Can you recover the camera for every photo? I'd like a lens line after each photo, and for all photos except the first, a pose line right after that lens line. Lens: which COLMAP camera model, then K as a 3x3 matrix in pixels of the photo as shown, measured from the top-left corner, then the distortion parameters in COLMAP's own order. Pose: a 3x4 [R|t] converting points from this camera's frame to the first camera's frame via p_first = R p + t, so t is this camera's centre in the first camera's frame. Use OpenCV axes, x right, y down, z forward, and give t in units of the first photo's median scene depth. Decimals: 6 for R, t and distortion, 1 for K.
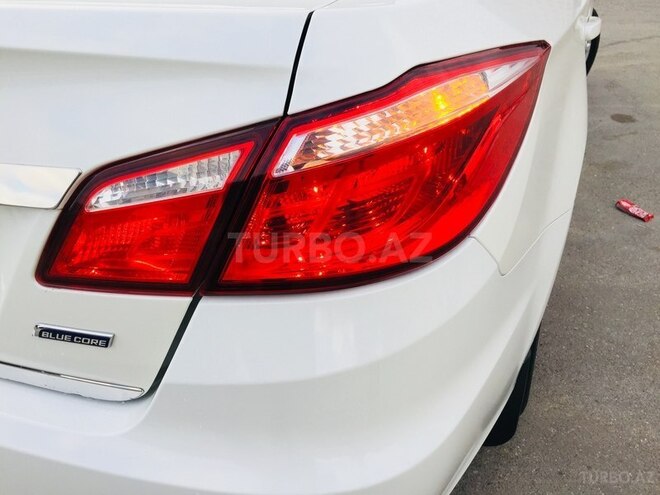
lens RADIAL K [[564.9, 0, 330.0], [0, 564.9, 247.5], [0, 0, 1]] dist [0.083657, -0.114400]
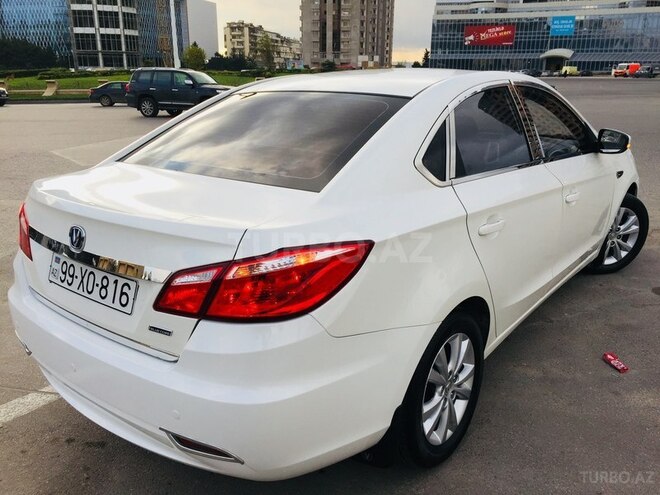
lens RADIAL K [[564.9, 0, 330.0], [0, 564.9, 247.5], [0, 0, 1]] dist [0.083657, -0.114400]
pose [[0.956020, 0.092345, -0.278384, 1.135331], [-0.156186, 0.963662, -0.216707, 0.253174], [0.248257, 0.250656, 0.935703, -1.566576]]
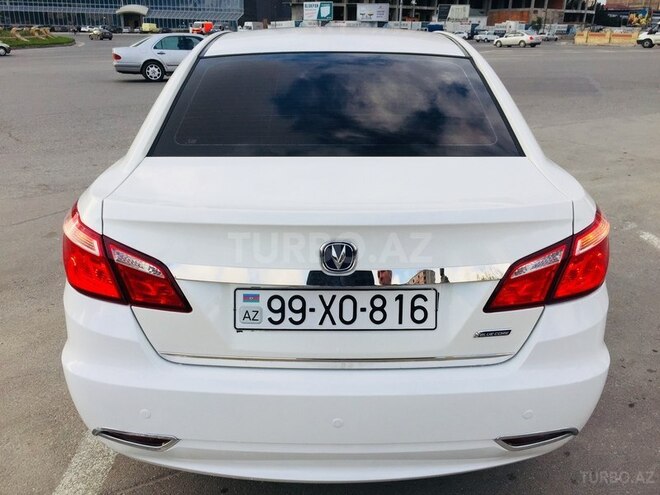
lens RADIAL K [[564.9, 0, 330.0], [0, 564.9, 247.5], [0, 0, 1]] dist [0.083657, -0.114400]
pose [[0.926836, -0.116379, 0.356975, -2.045949], [0.177576, 0.973566, -0.143654, 0.026830], [-0.330820, 0.196534, 0.923002, -1.140892]]
